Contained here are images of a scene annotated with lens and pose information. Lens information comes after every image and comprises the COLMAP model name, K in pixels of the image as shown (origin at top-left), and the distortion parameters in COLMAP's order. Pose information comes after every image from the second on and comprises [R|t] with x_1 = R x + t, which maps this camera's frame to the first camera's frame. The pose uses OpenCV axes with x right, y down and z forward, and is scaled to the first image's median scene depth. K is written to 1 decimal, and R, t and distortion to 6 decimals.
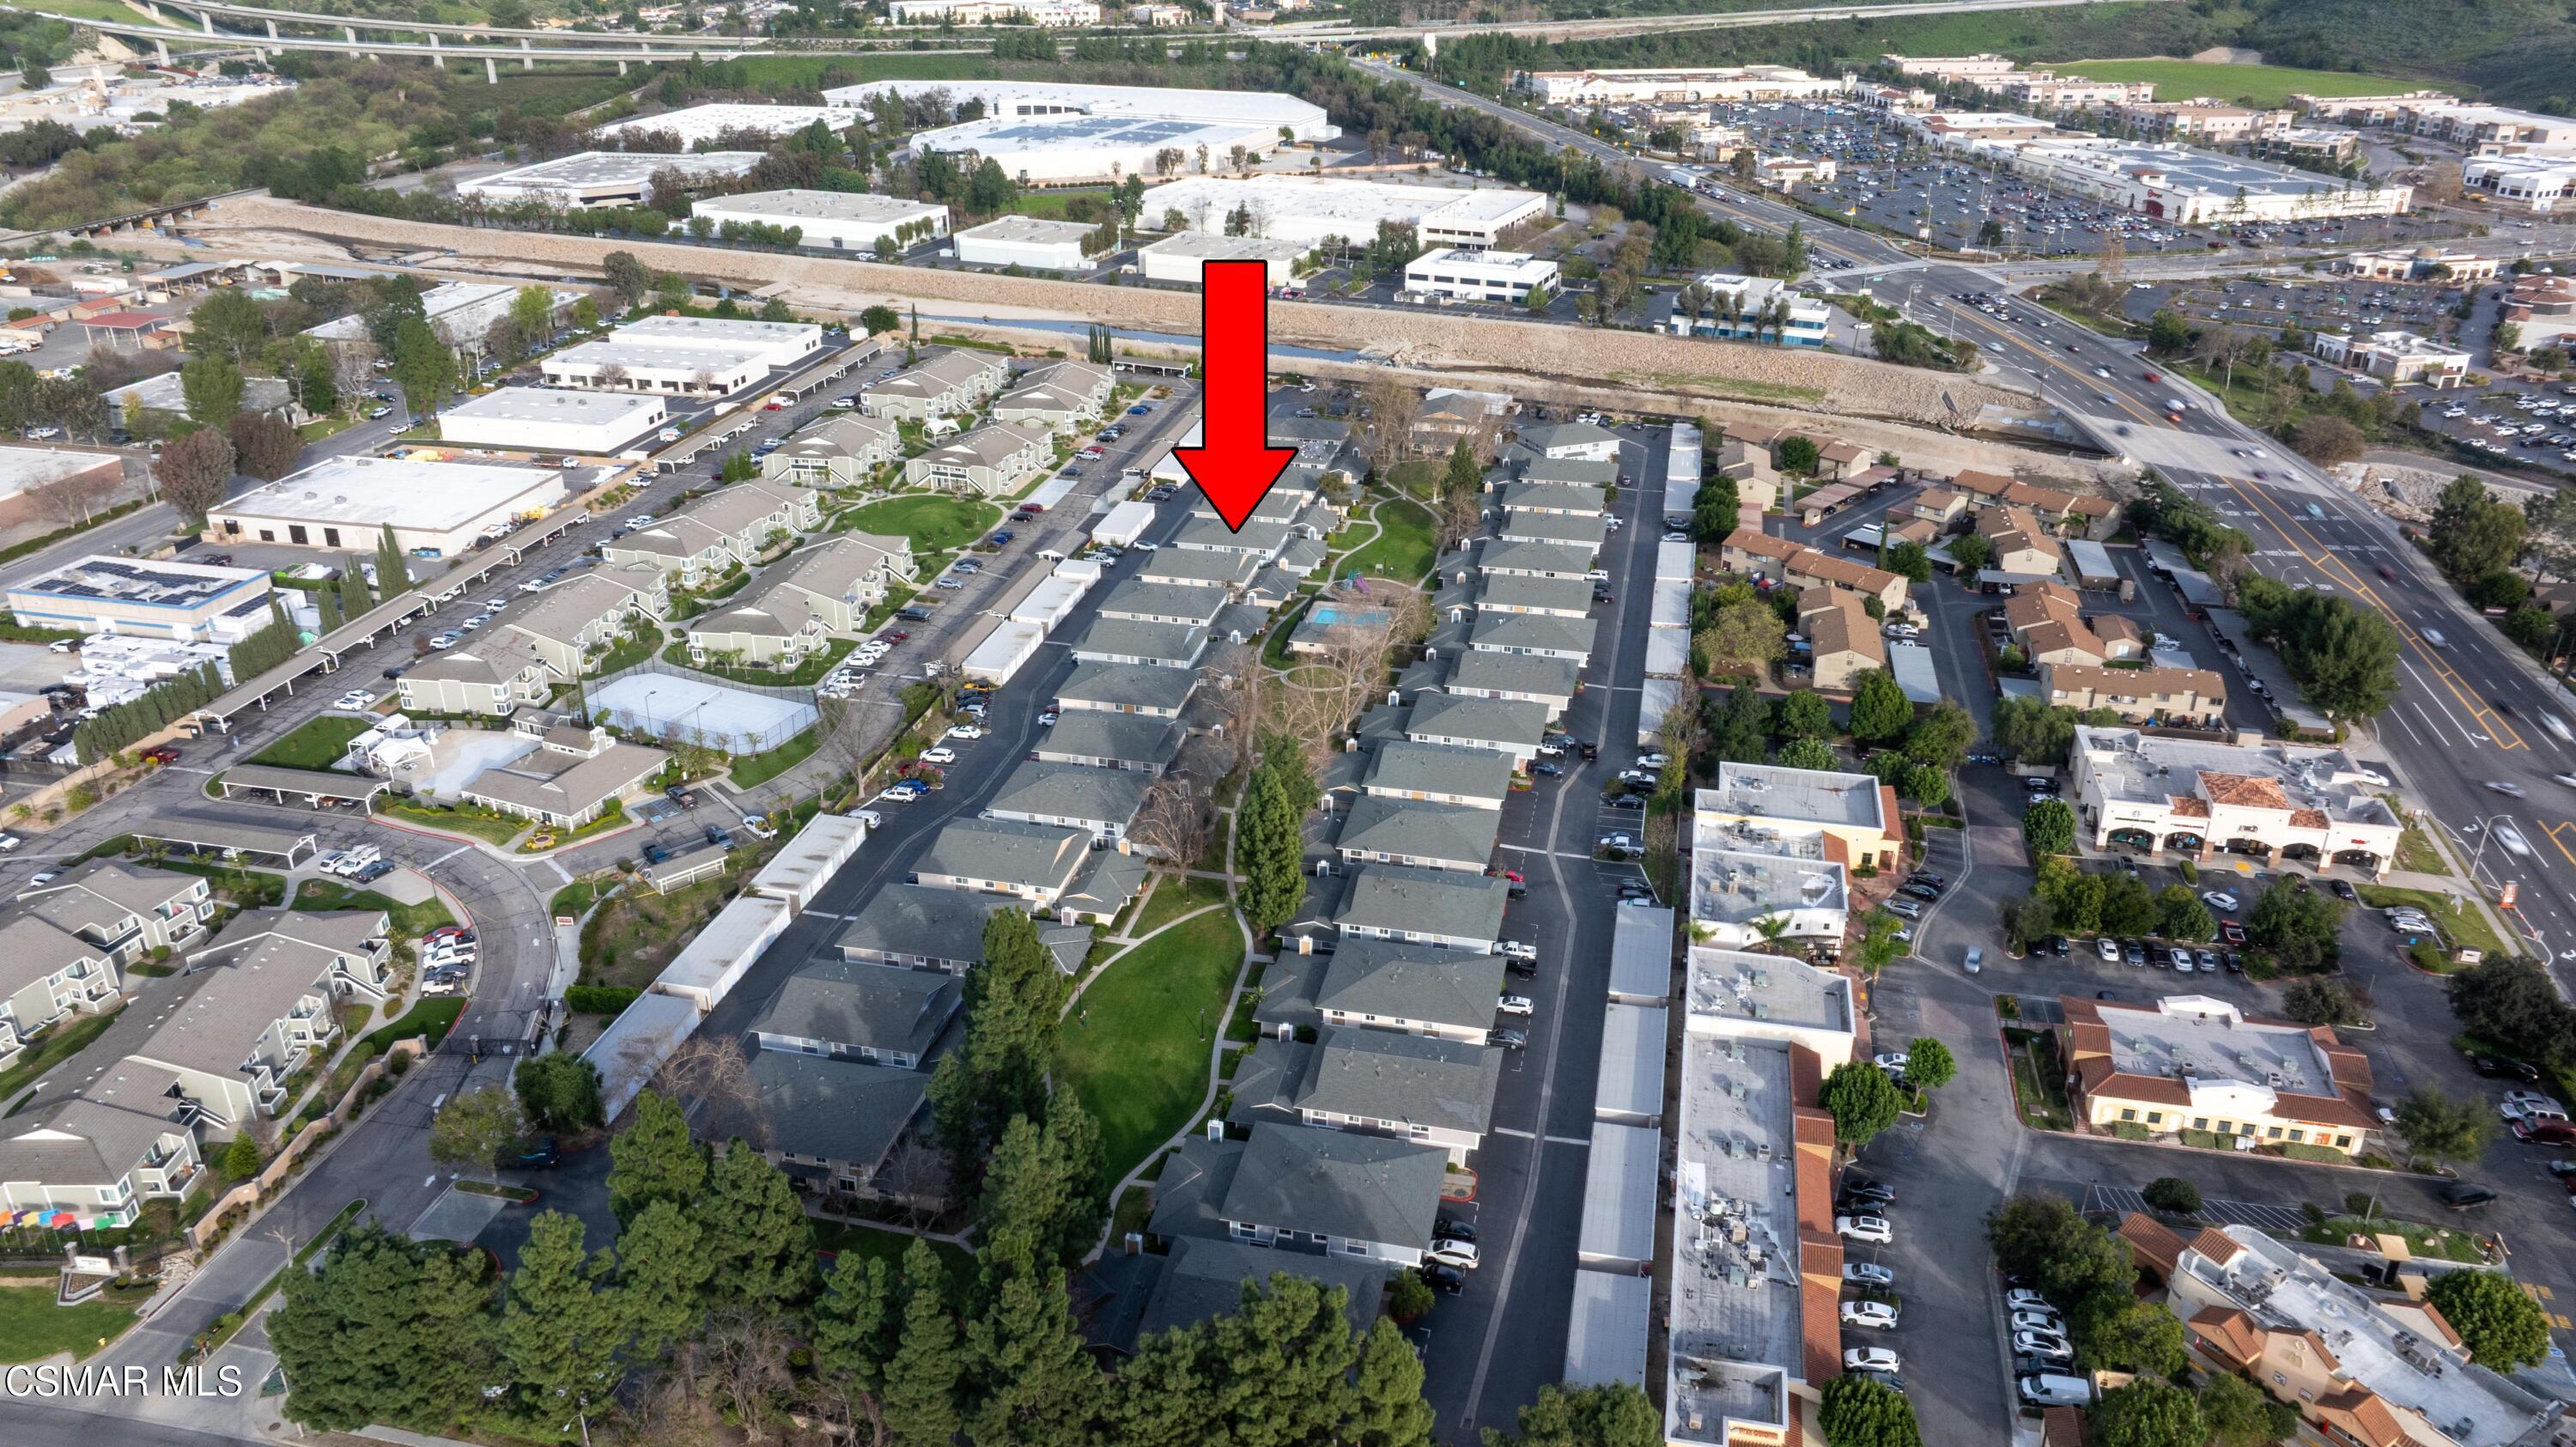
lens RADIAL K [[1892.6, 0, 1288.0], [0, 1892.6, 723.5], [0, 0, 1]] dist [-0.009702, -0.003981]
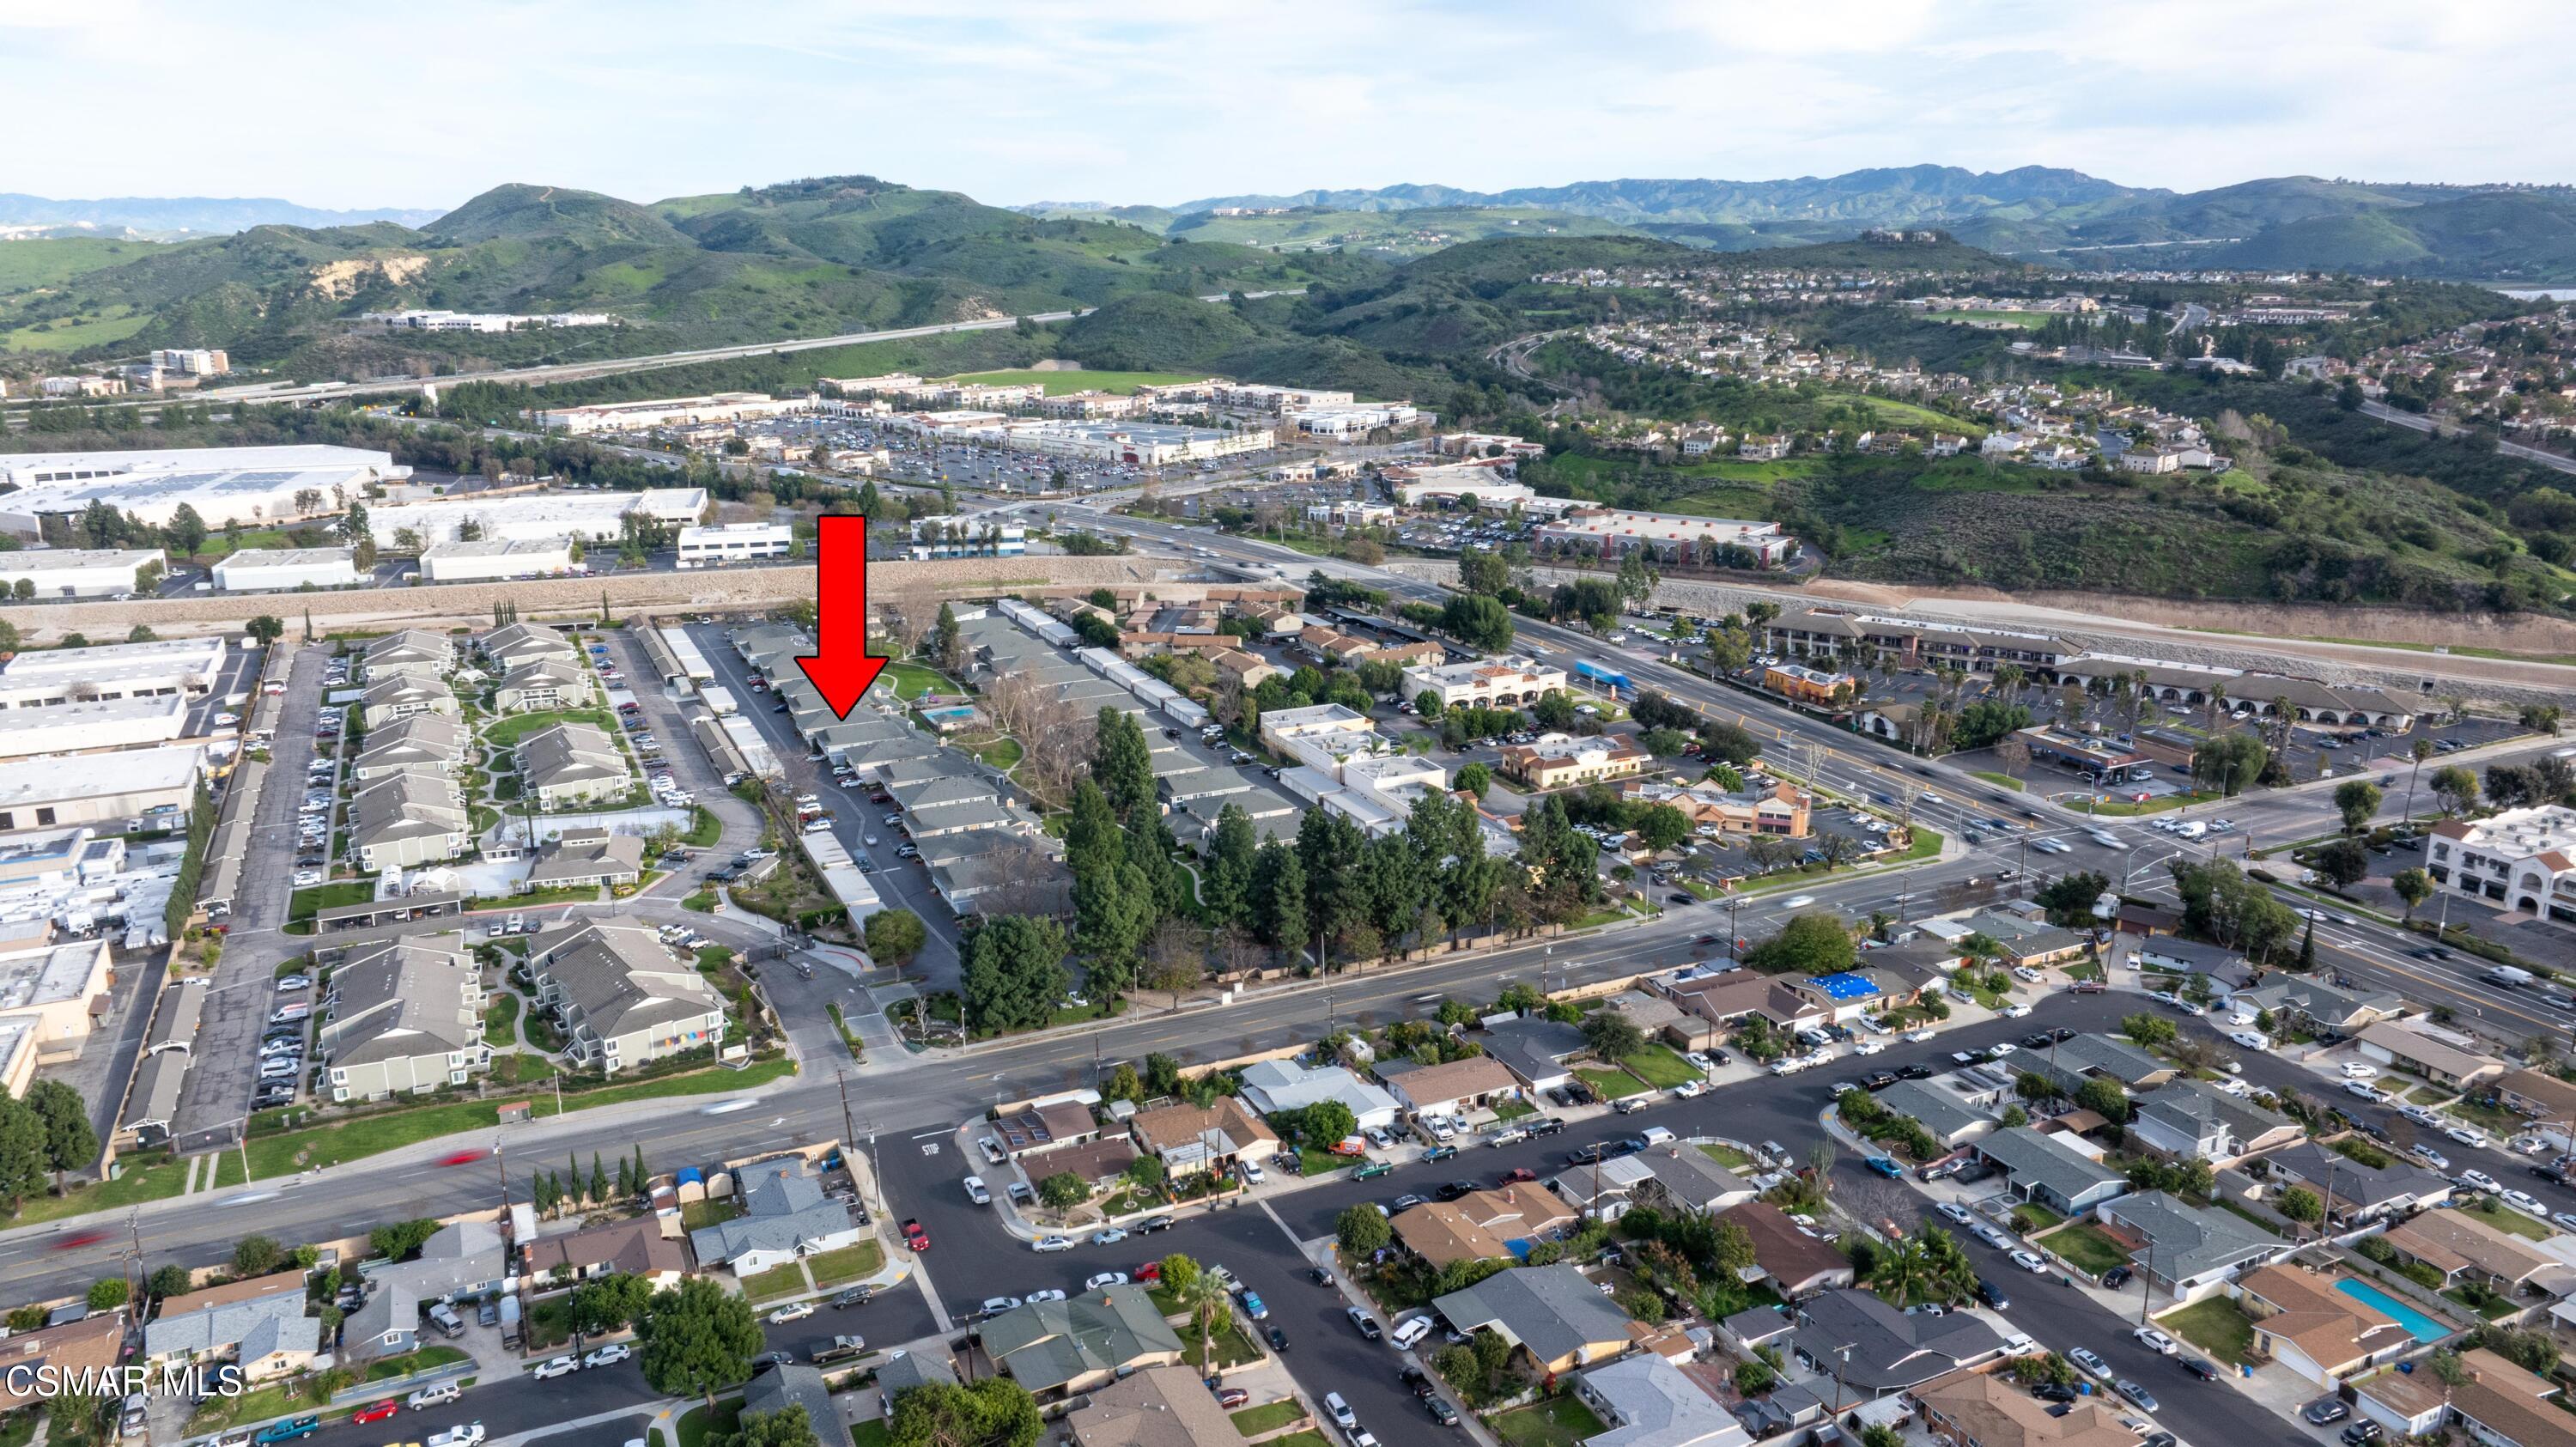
lens RADIAL K [[1892.6, 0, 1288.0], [0, 1892.6, 723.5], [0, 0, 1]] dist [-0.009702, -0.003981]
pose [[0.798175, -0.161746, 0.580305, -0.364912], [0.258272, 0.962141, -0.087064, 0.089023], [-0.544253, 0.219369, 0.809732, -0.210740]]
